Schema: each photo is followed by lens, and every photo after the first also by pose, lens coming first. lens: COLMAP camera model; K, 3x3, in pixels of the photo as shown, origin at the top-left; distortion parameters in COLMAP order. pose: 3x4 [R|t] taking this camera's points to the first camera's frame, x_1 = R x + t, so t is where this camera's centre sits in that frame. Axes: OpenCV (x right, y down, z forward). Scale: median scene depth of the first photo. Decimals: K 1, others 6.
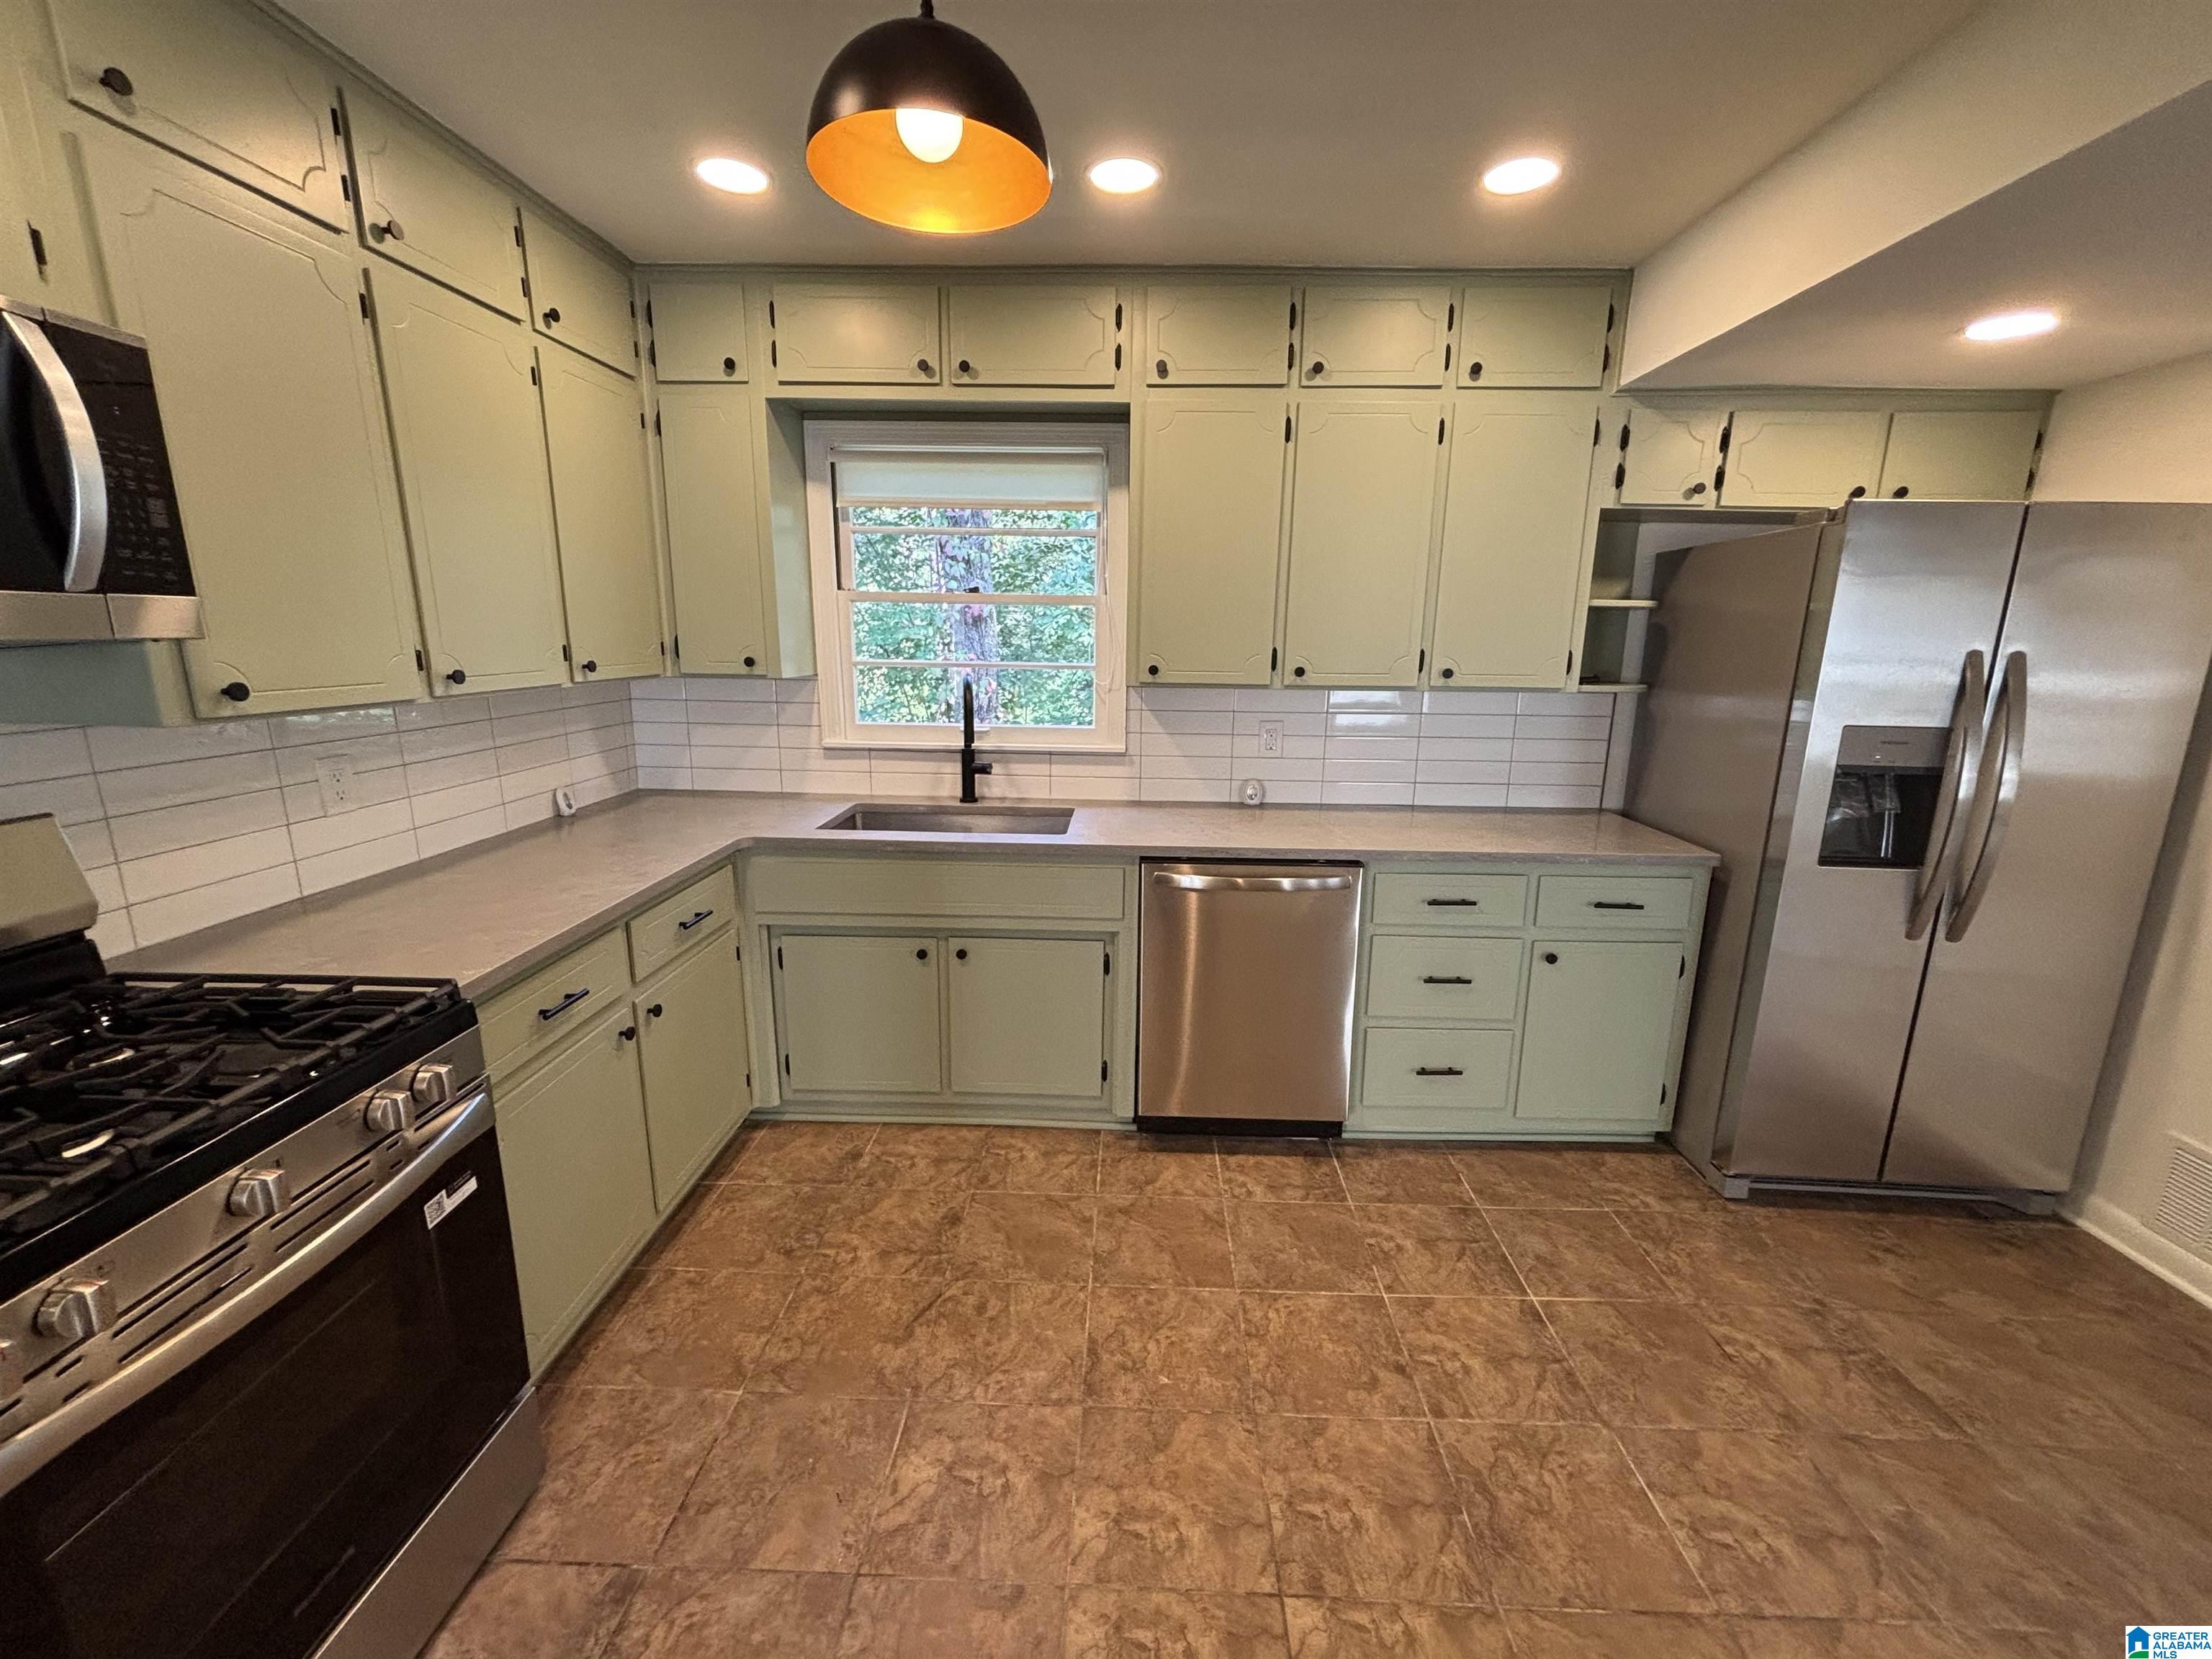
lens RADIAL K [[901.2, 0, 1111.8], [0, 901.2, 827.2], [0, 0, 1]] dist [-0.001305, 0.006112]
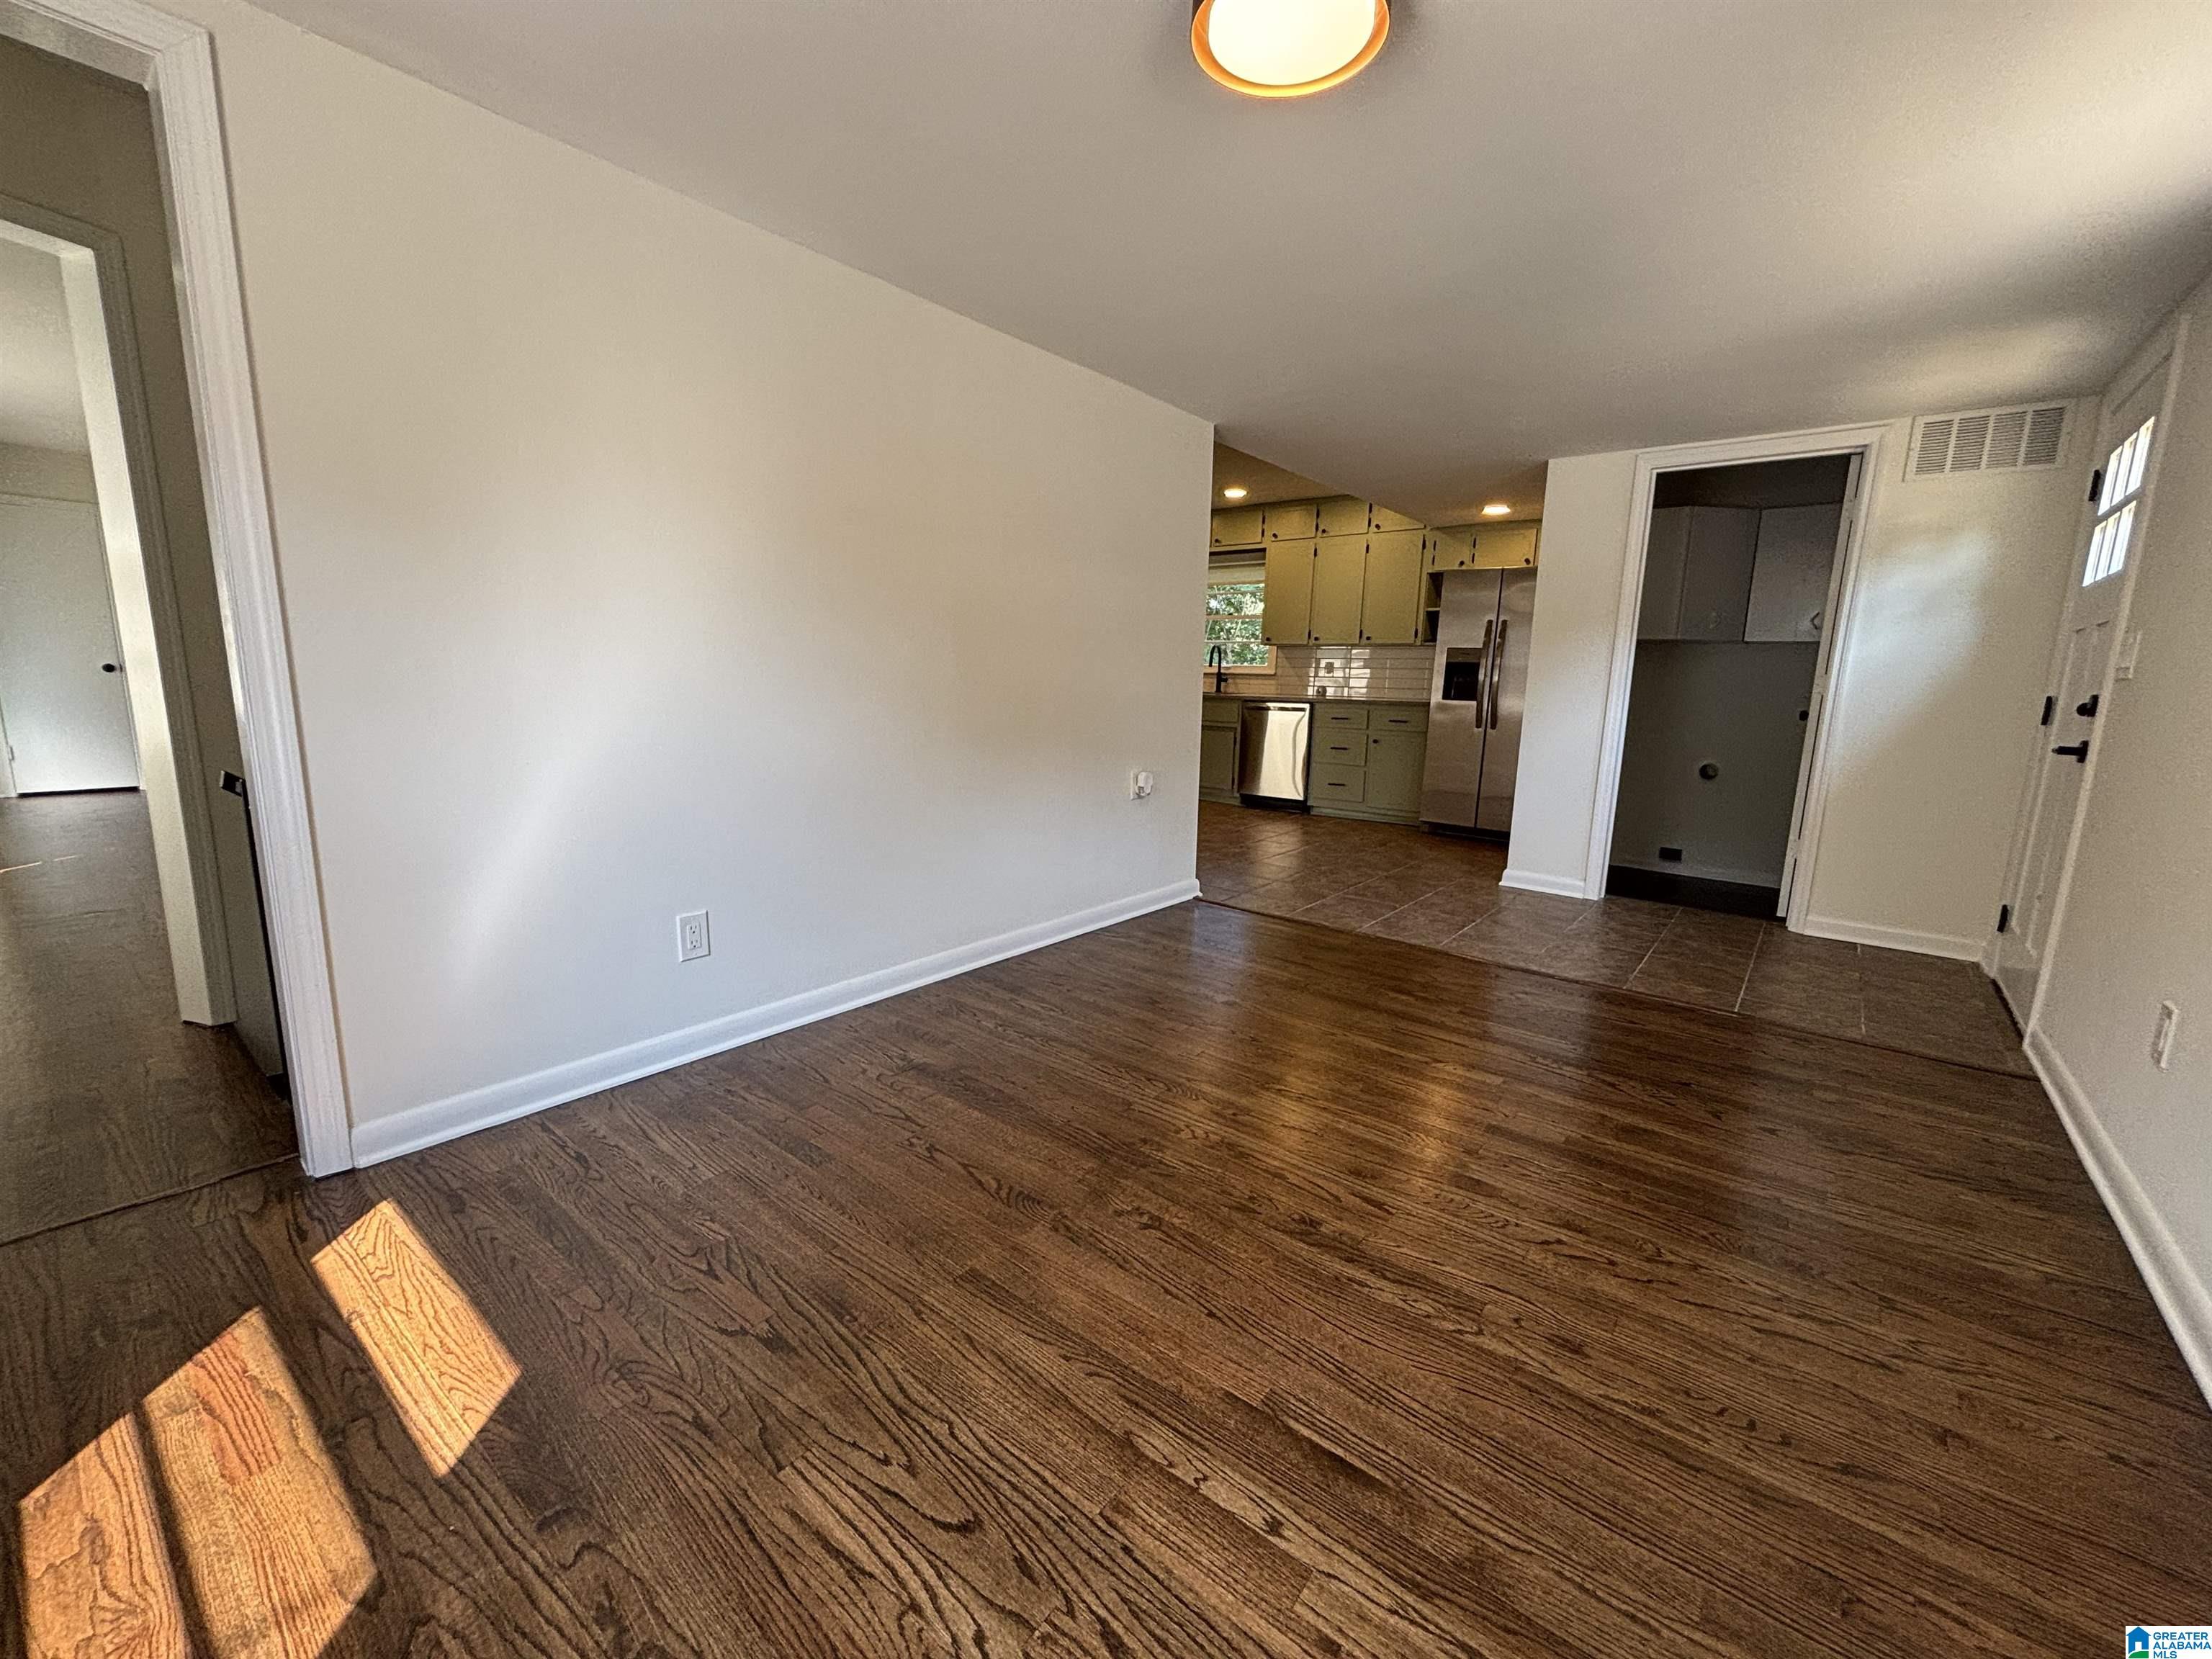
lens RADIAL K [[893.8, 0, 1106.0], [0, 893.8, 829.5], [0, 0, 1]] dist [0.001194, 0.000221]
pose [[0.794523, 0.108398, -0.597481, 1.462902], [-0.141231, 0.989943, -0.008208, 0.538734], [0.590582, 0.090904, 0.801841, -1.569945]]
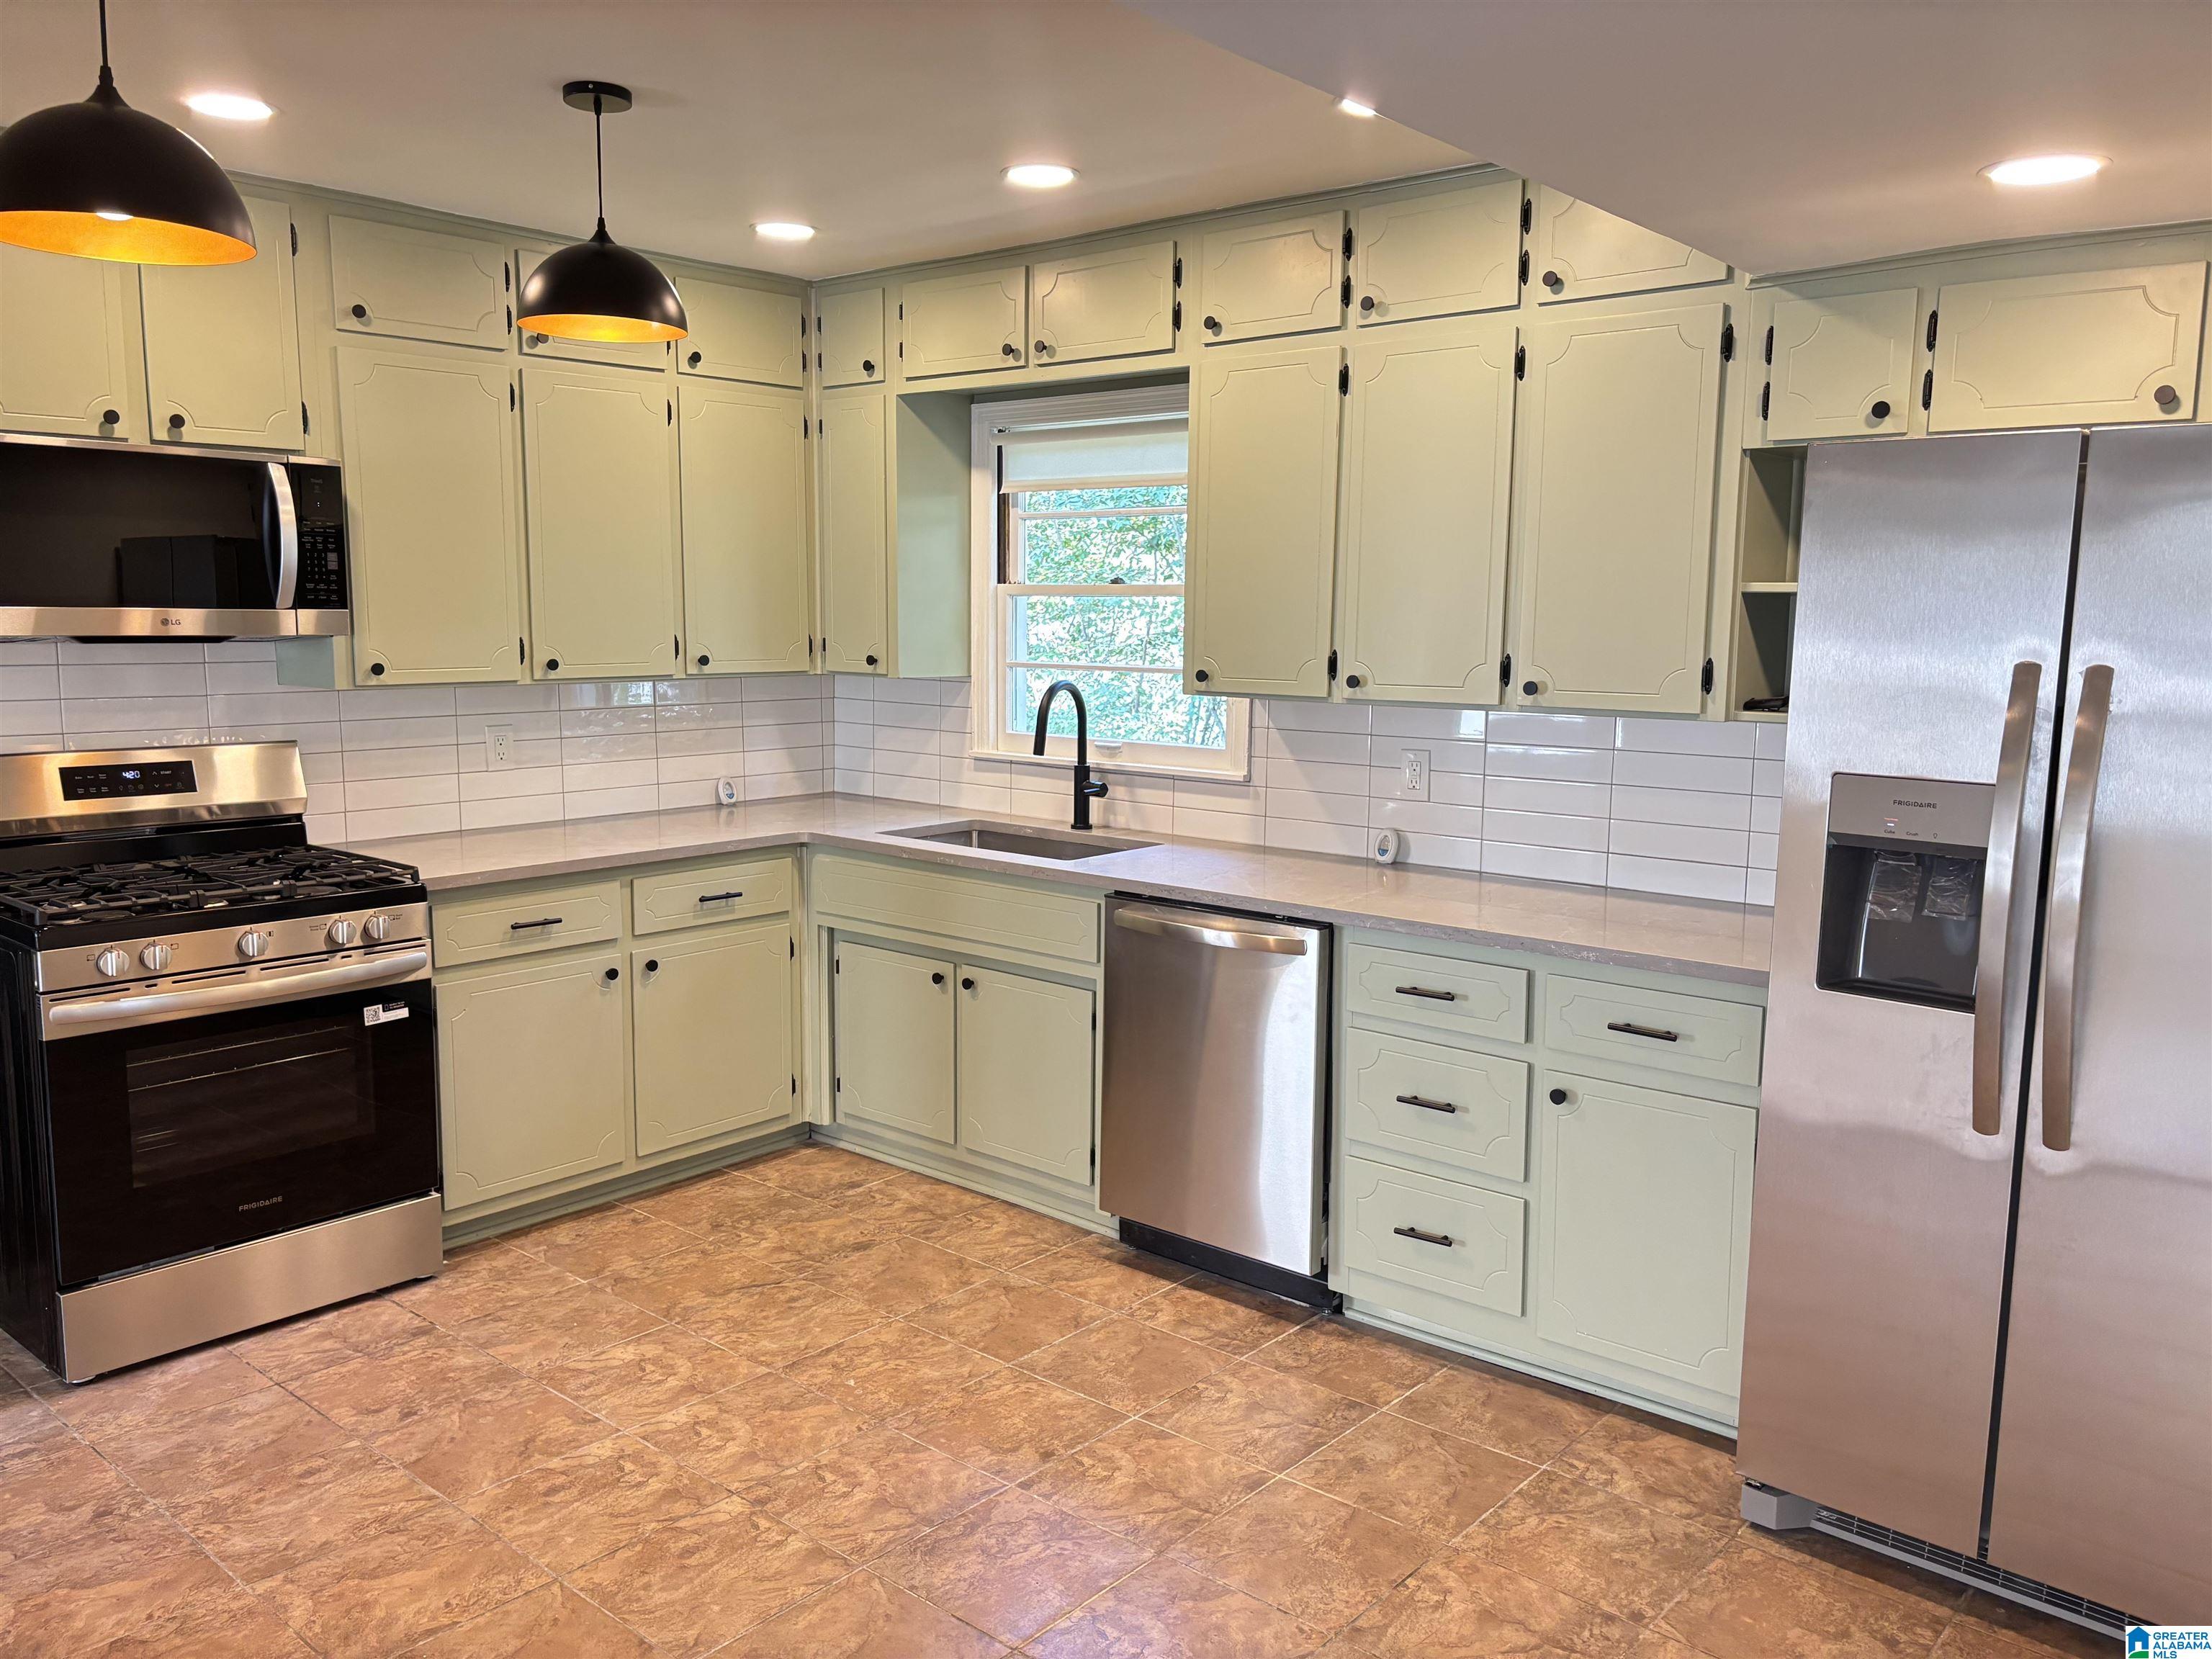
lens RADIAL K [[1683.4, 0, 1112.3], [0, 1683.4, 821.5], [0, 0, 1]] dist [0.048996, -0.036917]
pose [[0.777208, 0.072717, -0.625028, 1.017621], [-0.131789, 0.990081, -0.048689, 0.045198], [0.615288, 0.120213, 0.779083, -0.244546]]
